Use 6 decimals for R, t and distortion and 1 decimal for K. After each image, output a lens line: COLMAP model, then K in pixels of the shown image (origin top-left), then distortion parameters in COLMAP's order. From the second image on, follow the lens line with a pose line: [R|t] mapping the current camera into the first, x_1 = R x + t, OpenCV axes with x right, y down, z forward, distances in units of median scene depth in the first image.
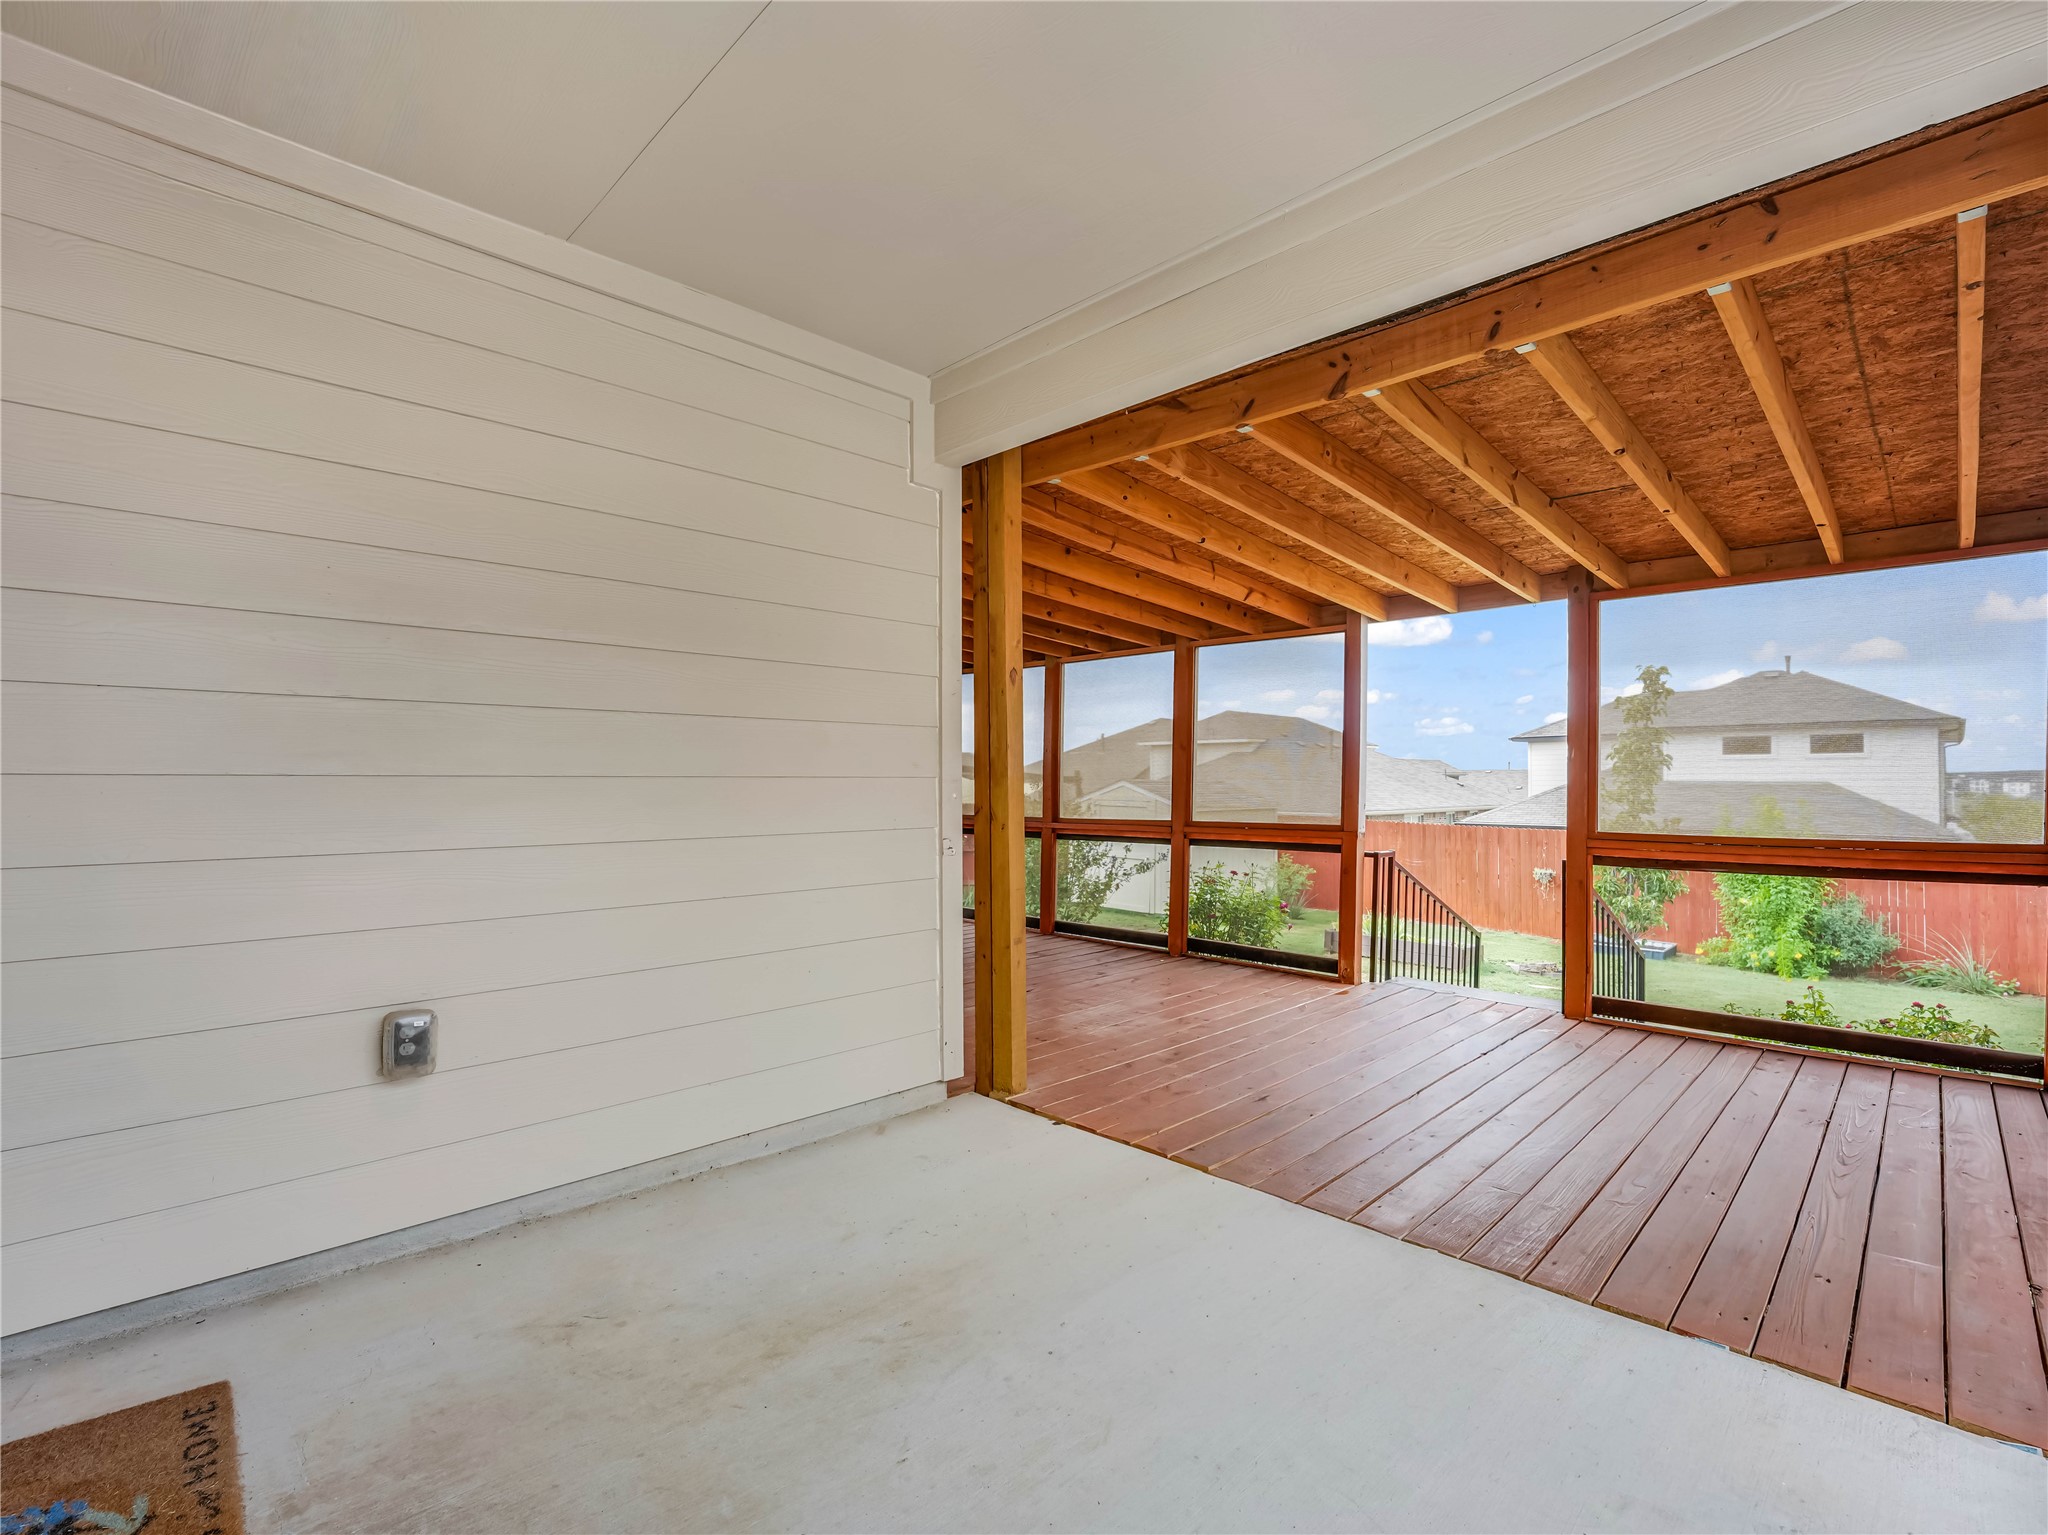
lens RADIAL K [[950.6, 0, 1034.3], [0, 950.6, 766.1], [0, 0, 1]] dist [-0.024034, 0.004028]
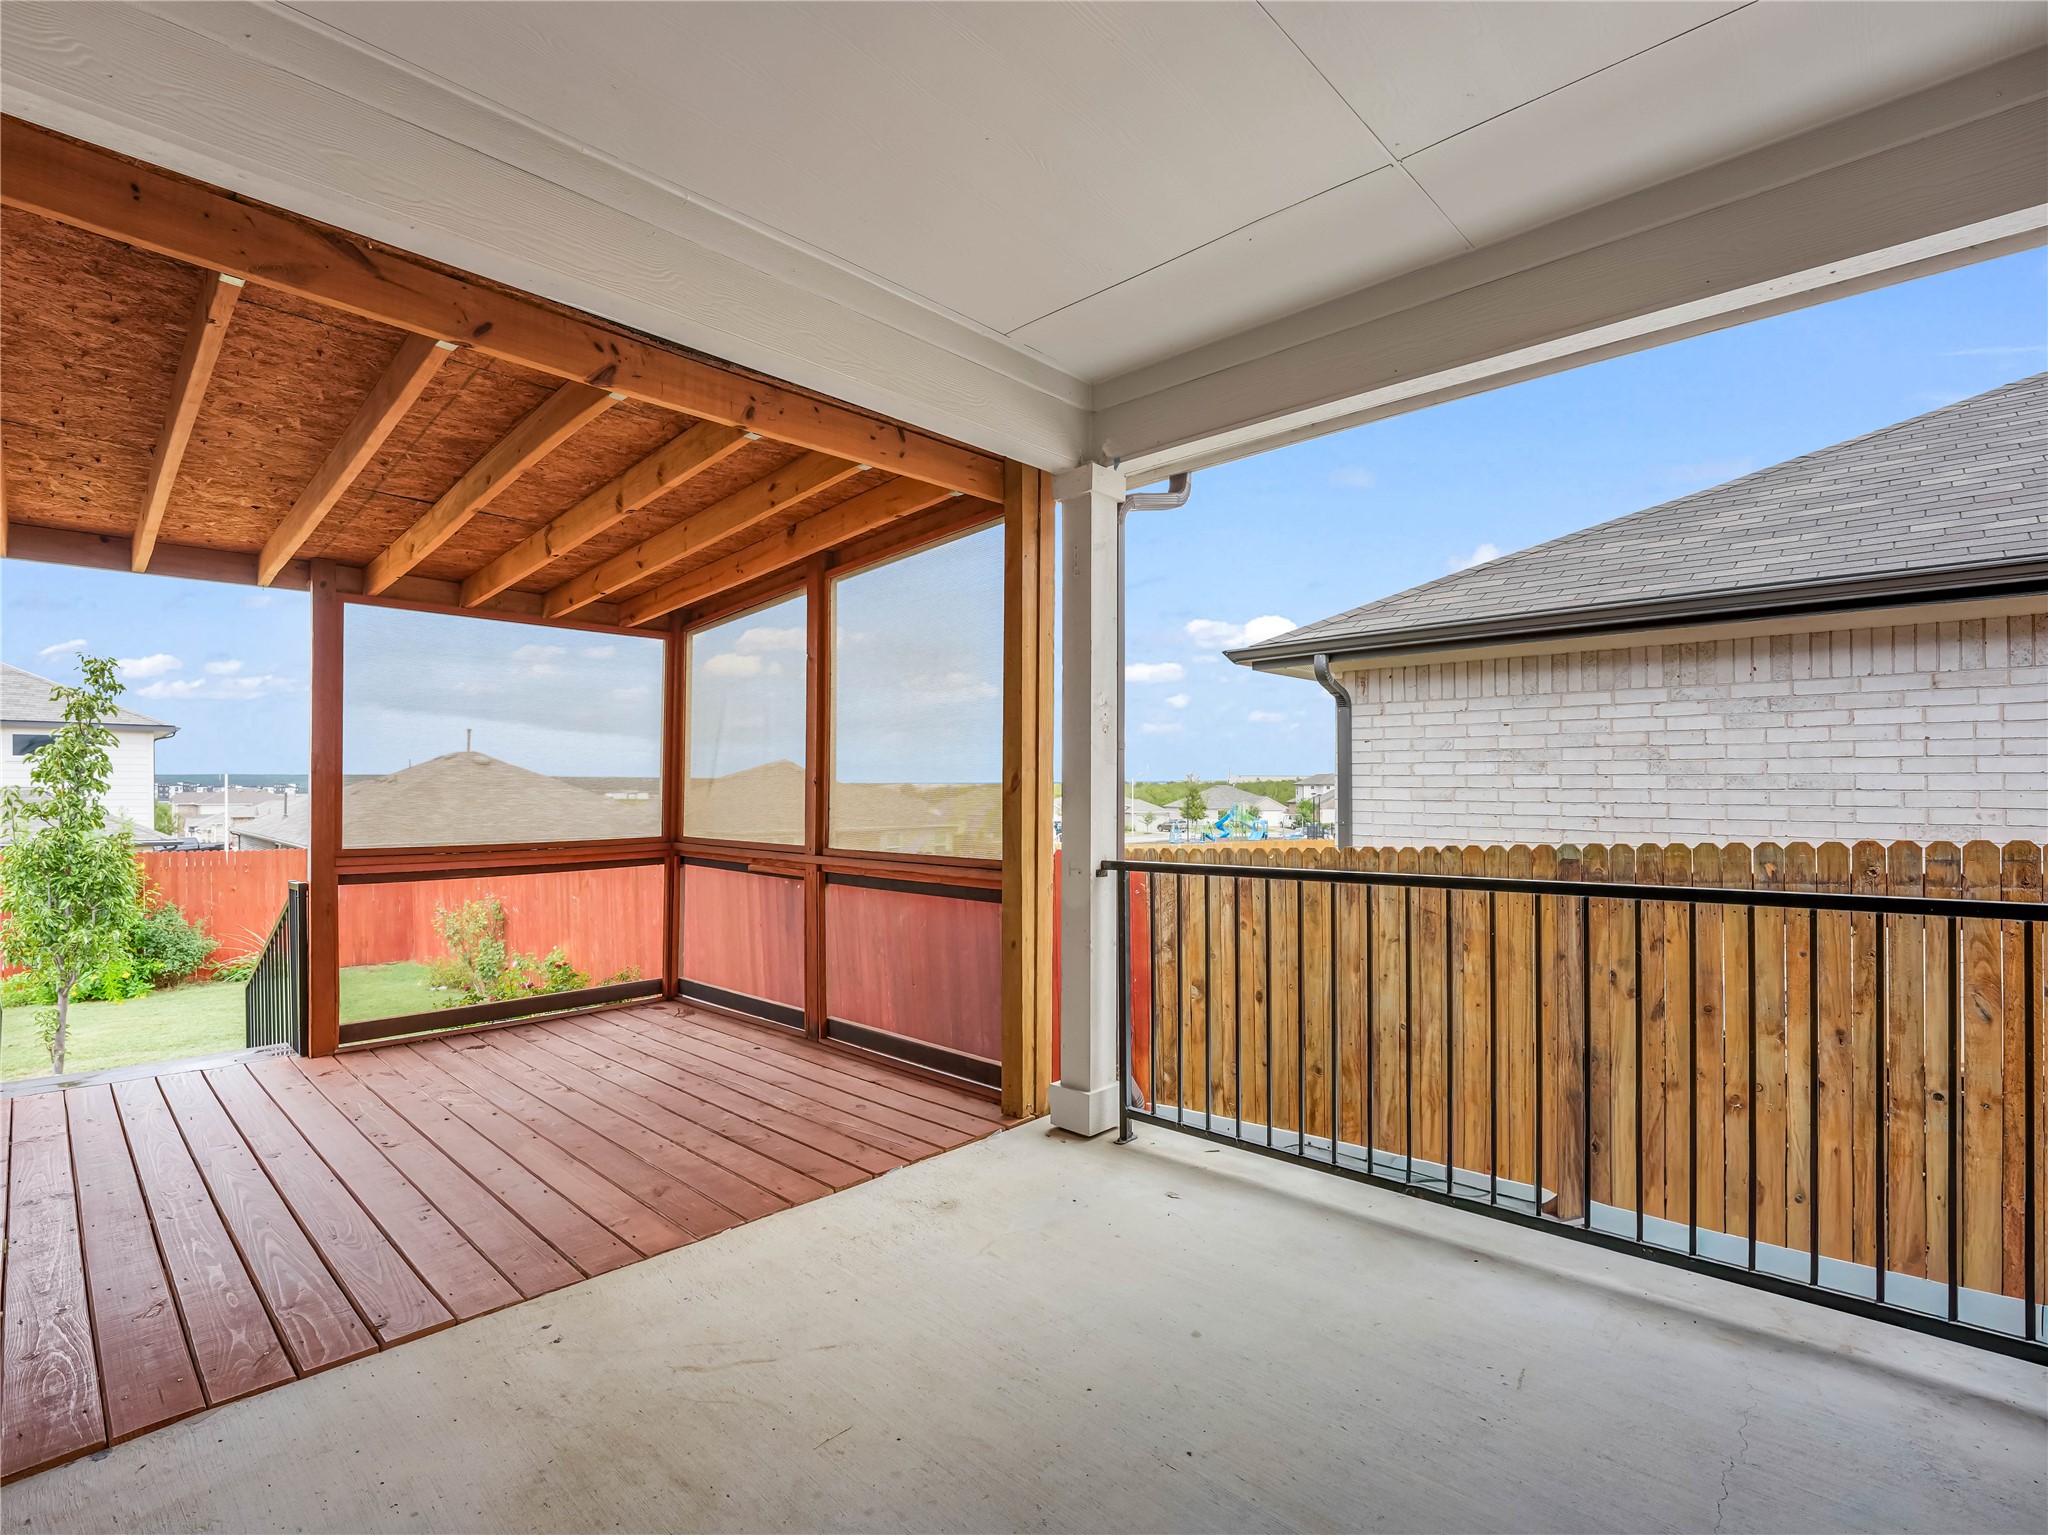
lens RADIAL K [[950.6, 0, 1033.9], [0, 950.6, 776.7], [0, 0, 1]] dist [-0.024034, 0.004028]
pose [[-0.021918, 0.007019, 0.999735, -0.597097], [-0.016799, 0.999832, -0.007388, -0.010740], [-0.999619, -0.016957, -0.021797, 0.590103]]
